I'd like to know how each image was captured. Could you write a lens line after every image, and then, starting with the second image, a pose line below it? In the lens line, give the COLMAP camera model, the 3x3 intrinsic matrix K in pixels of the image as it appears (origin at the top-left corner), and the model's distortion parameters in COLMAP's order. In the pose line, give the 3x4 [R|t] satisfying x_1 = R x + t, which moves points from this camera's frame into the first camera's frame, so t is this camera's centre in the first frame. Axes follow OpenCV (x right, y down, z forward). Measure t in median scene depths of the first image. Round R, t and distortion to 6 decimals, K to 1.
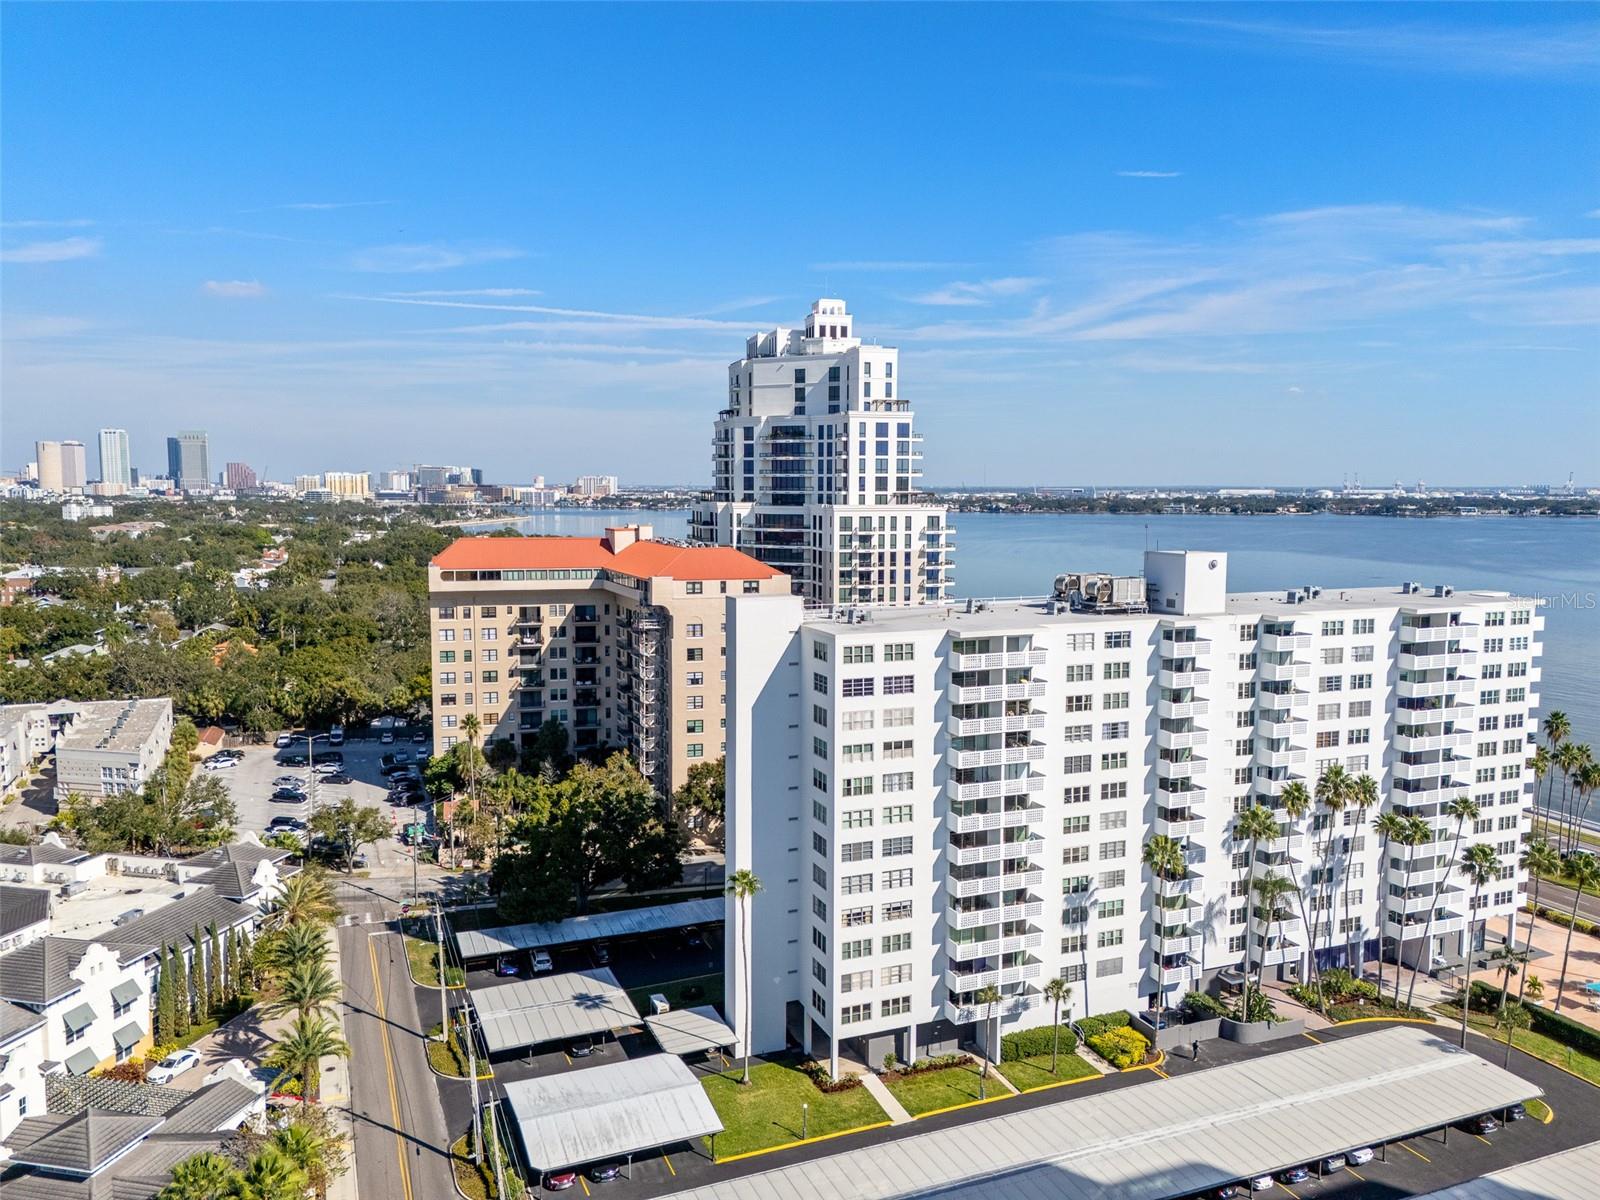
lens RADIAL K [[1172.4, 0, 804.0], [0, 1172.4, 600.6], [0, 0, 1]] dist [0.081511, -0.077706]
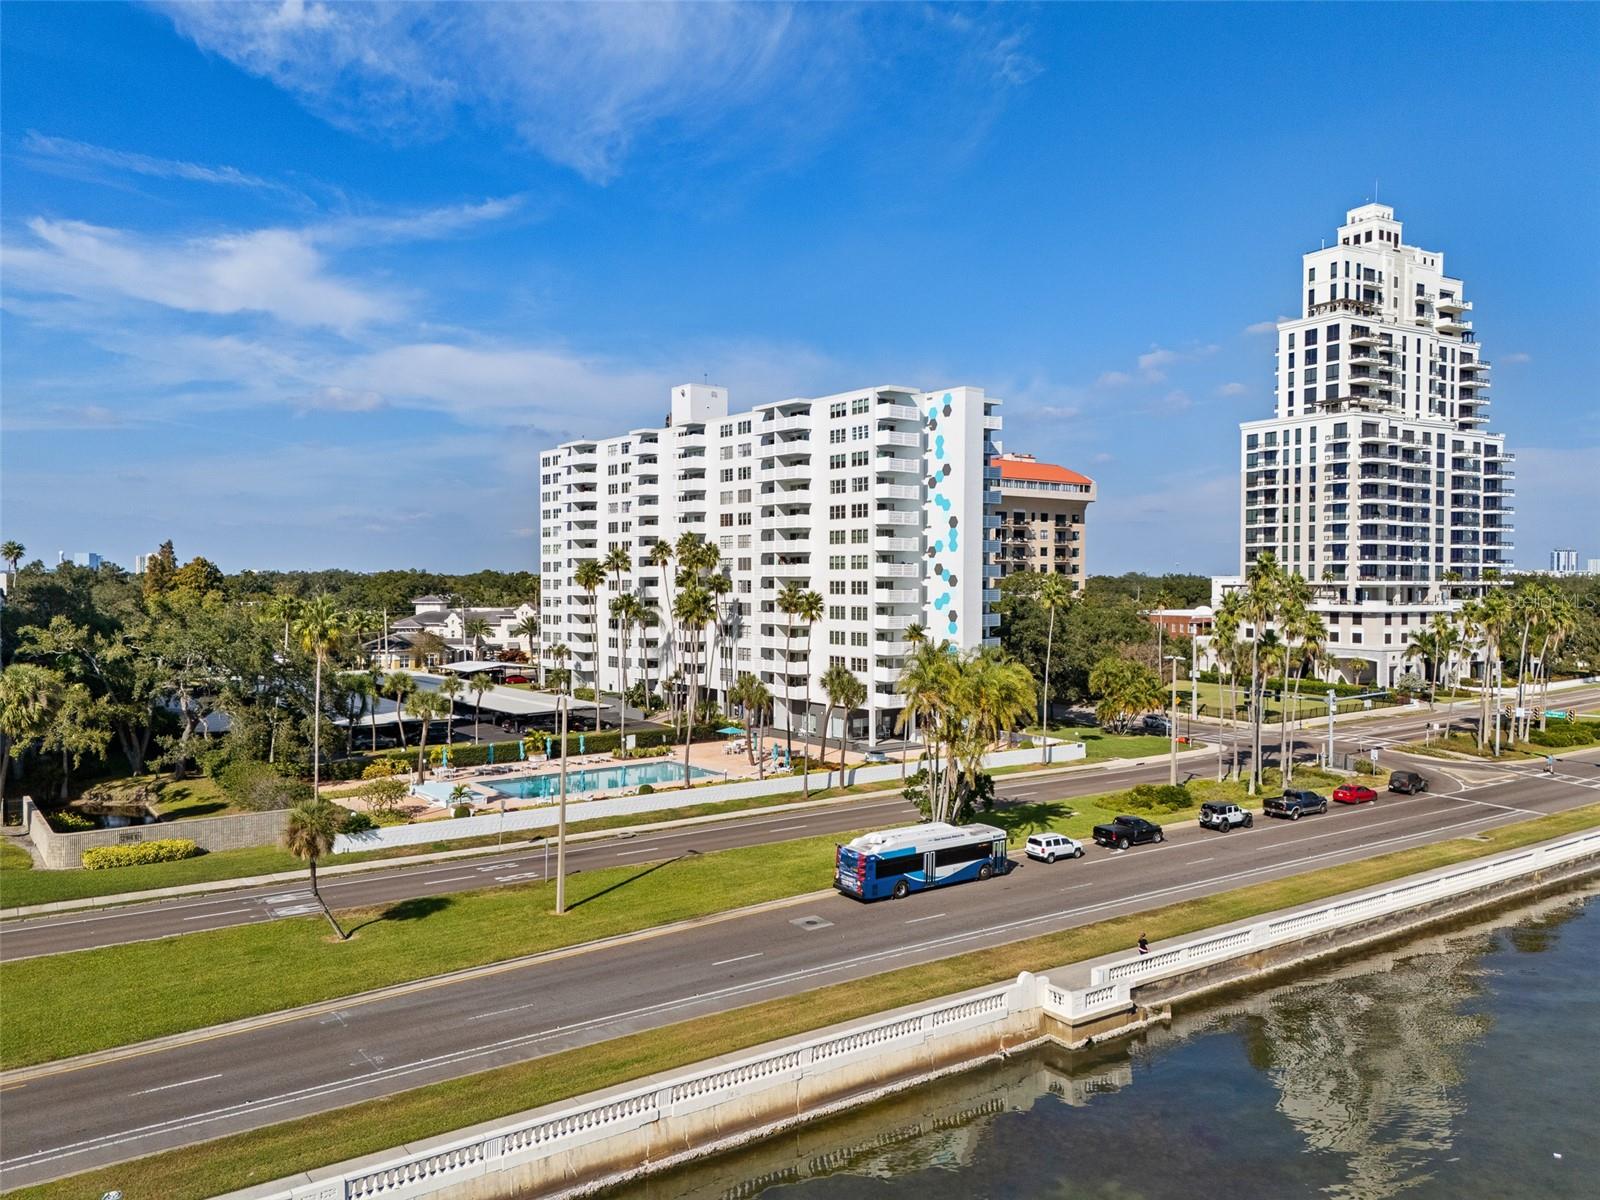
lens RADIAL K [[1172.4, 0, 800.1], [0, 1172.4, 597.7], [0, 0, 1]] dist [0.081511, -0.077706]
pose [[0.249784, 0.010787, -0.968241, 1.060318], [-0.096518, 0.995235, -0.013812, 0.132771], [0.963479, 0.096902, 0.249635, 0.490944]]
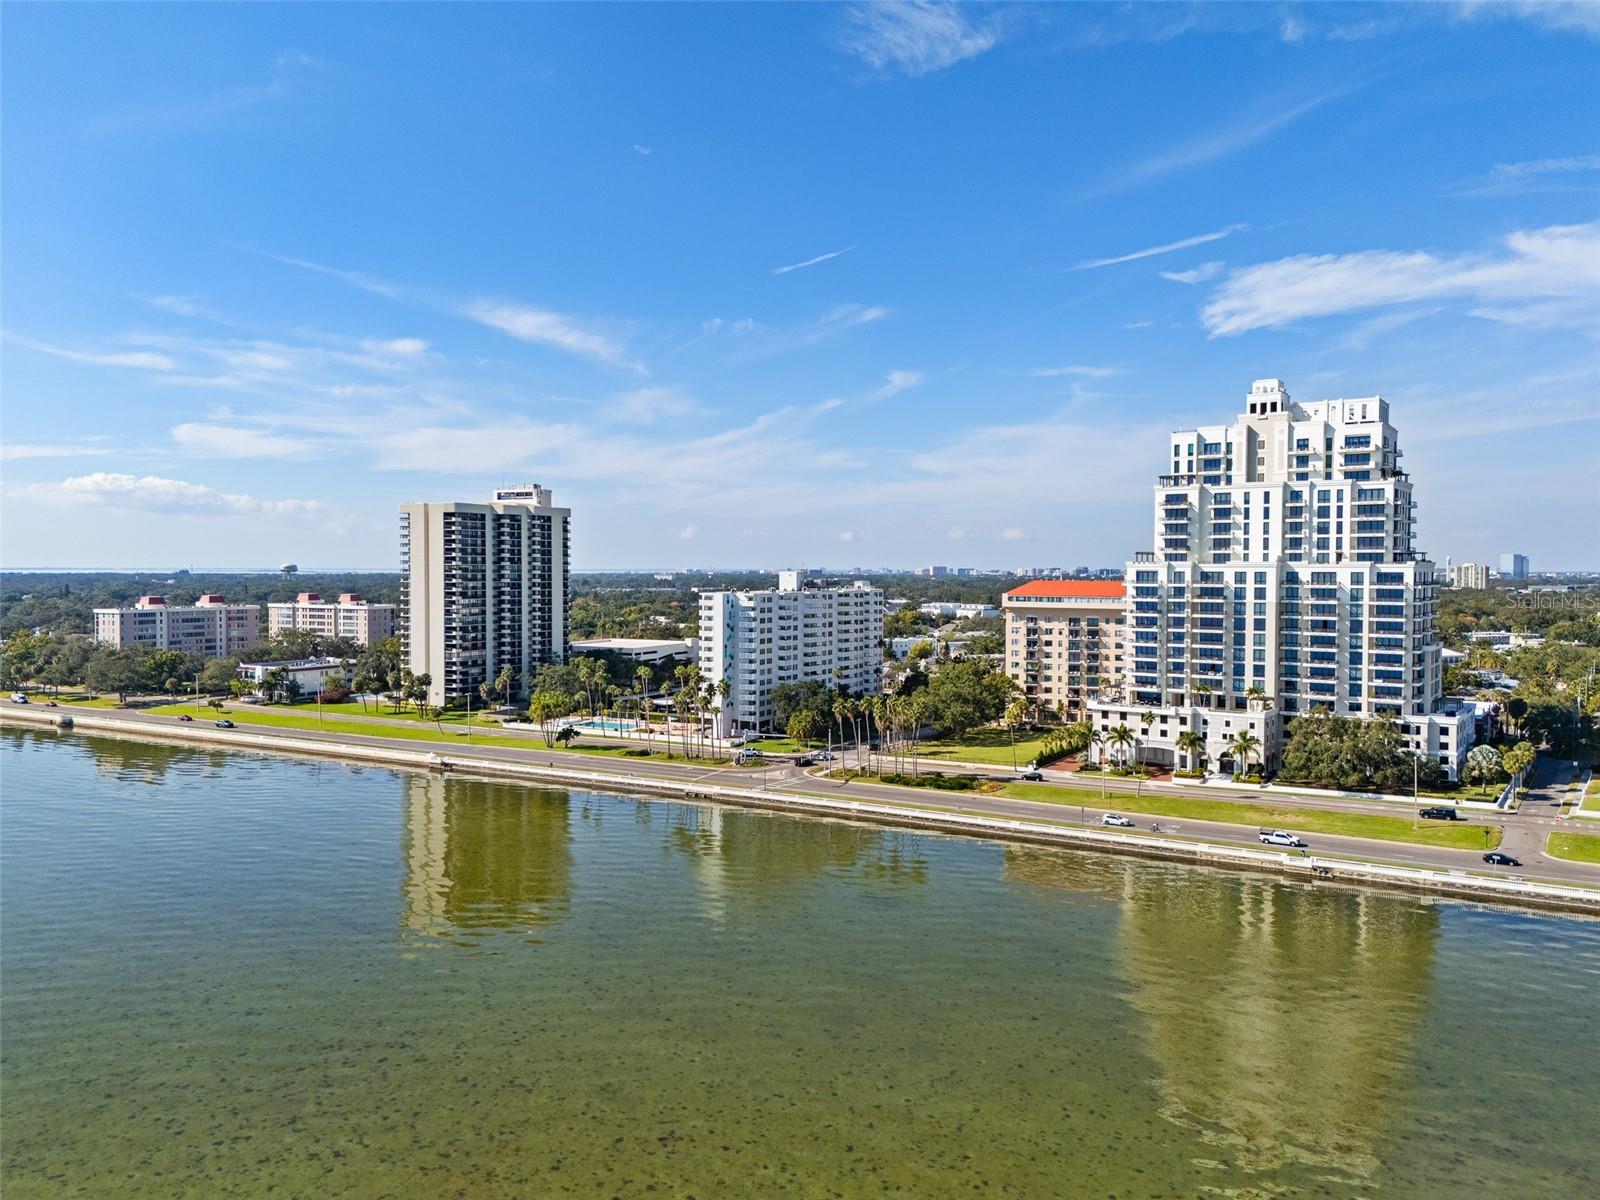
lens RADIAL K [[1172.4, 0, 810.5], [0, 1172.4, 575.1], [0, 0, 1]] dist [0.081511, -0.077706]
pose [[-0.768332, -0.004289, -0.640038, 1.401291], [-0.071180, 0.994347, 0.078785, -0.170898], [0.636082, 0.106091, -0.764294, 2.098063]]
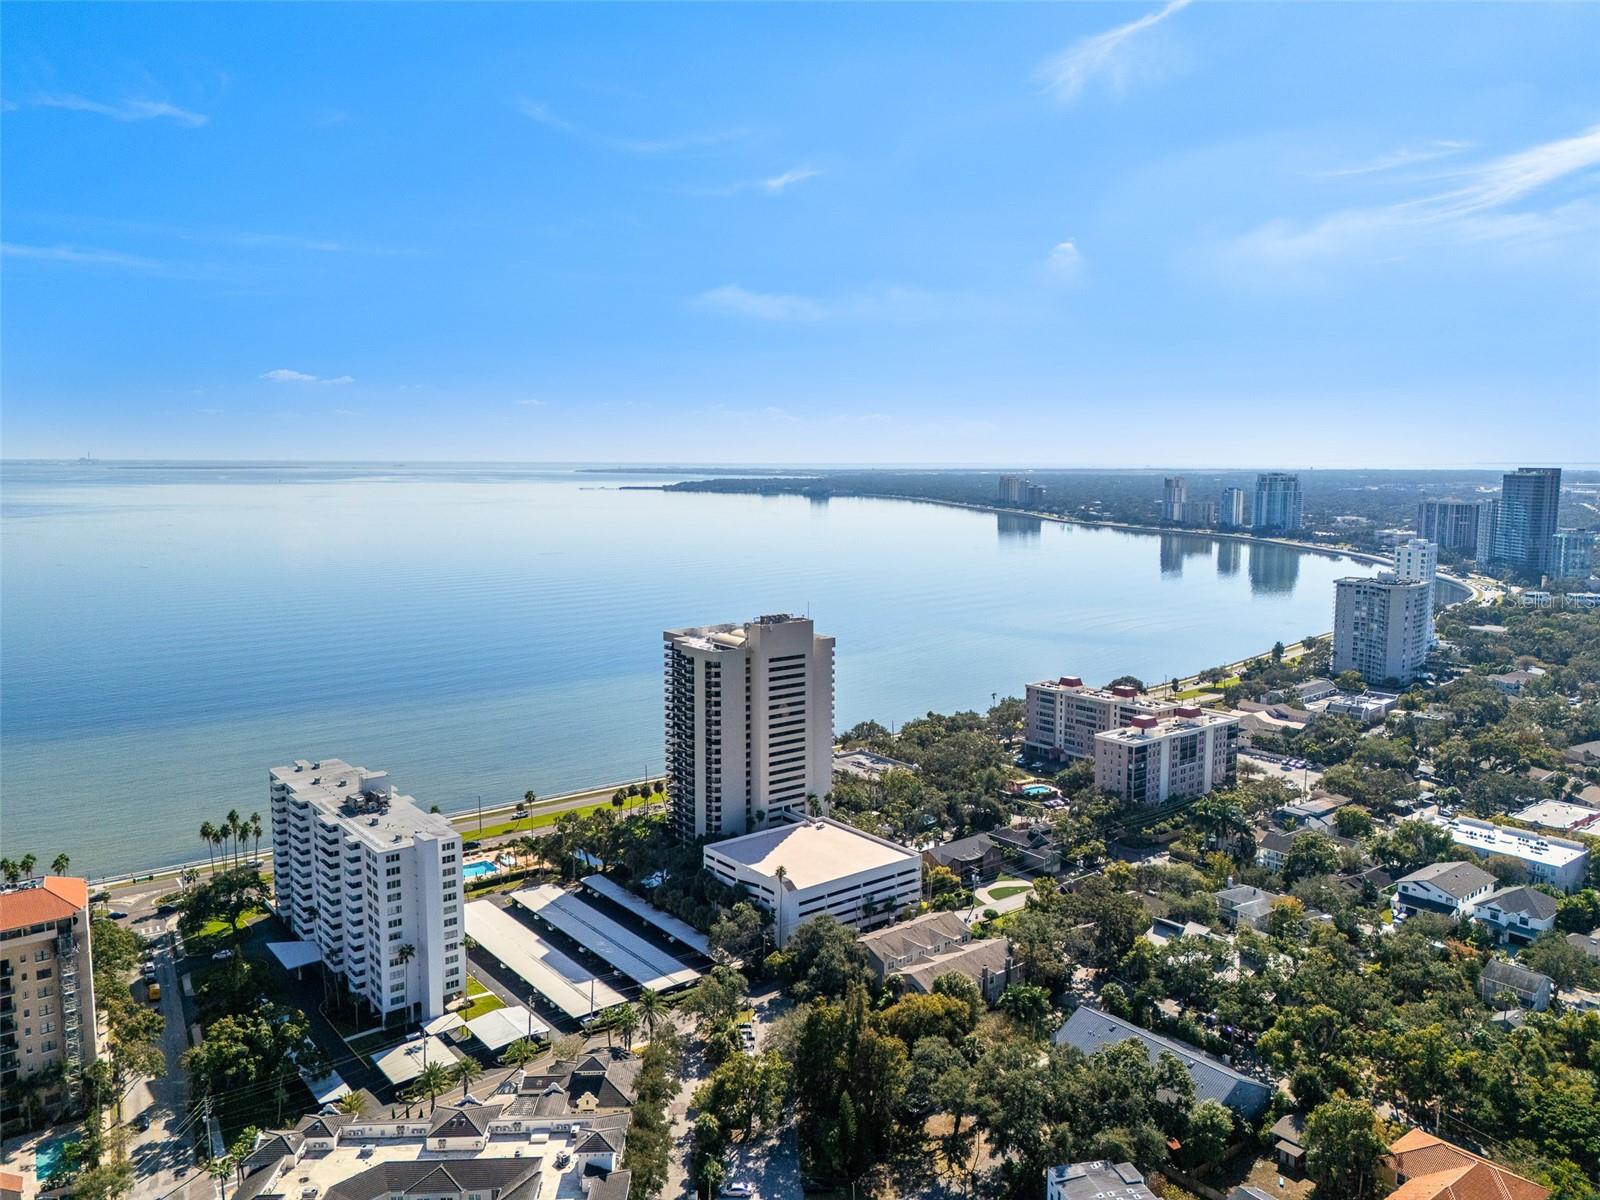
lens RADIAL K [[1172.4, 0, 799.4], [0, 1172.4, 588.4], [0, 0, 1]] dist [0.081511, -0.077706]
pose [[-0.269724, -0.108665, 0.956787, -1.368264], [0.093989, 0.985897, 0.138467, -0.418126], [-0.958340, 0.127275, -0.255707, 0.457757]]
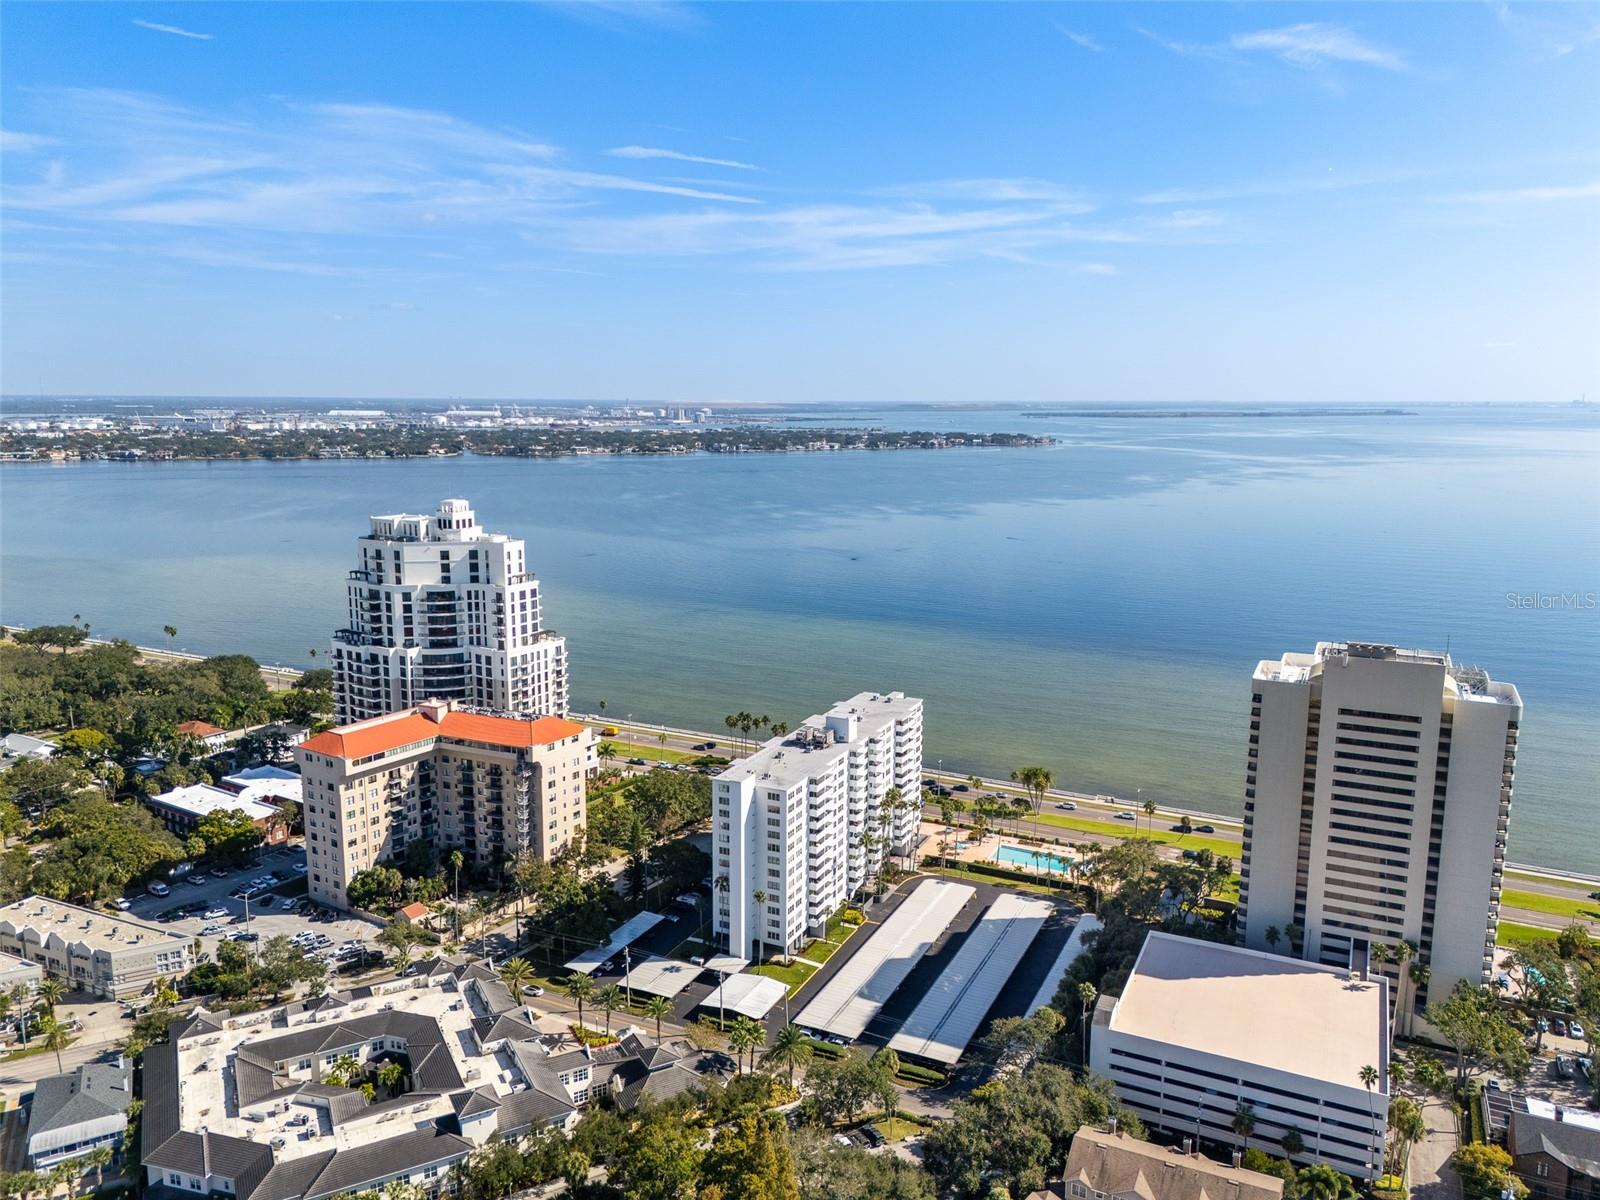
lens RADIAL K [[1172.4, 0, 803.1], [0, 1172.4, 608.1], [0, 0, 1]] dist [0.081511, -0.077706]
pose [[0.748072, -0.119087, 0.652845, -0.805544], [0.064830, 0.992176, 0.106699, -0.327056], [-0.660443, -0.037495, 0.749939, -0.471634]]
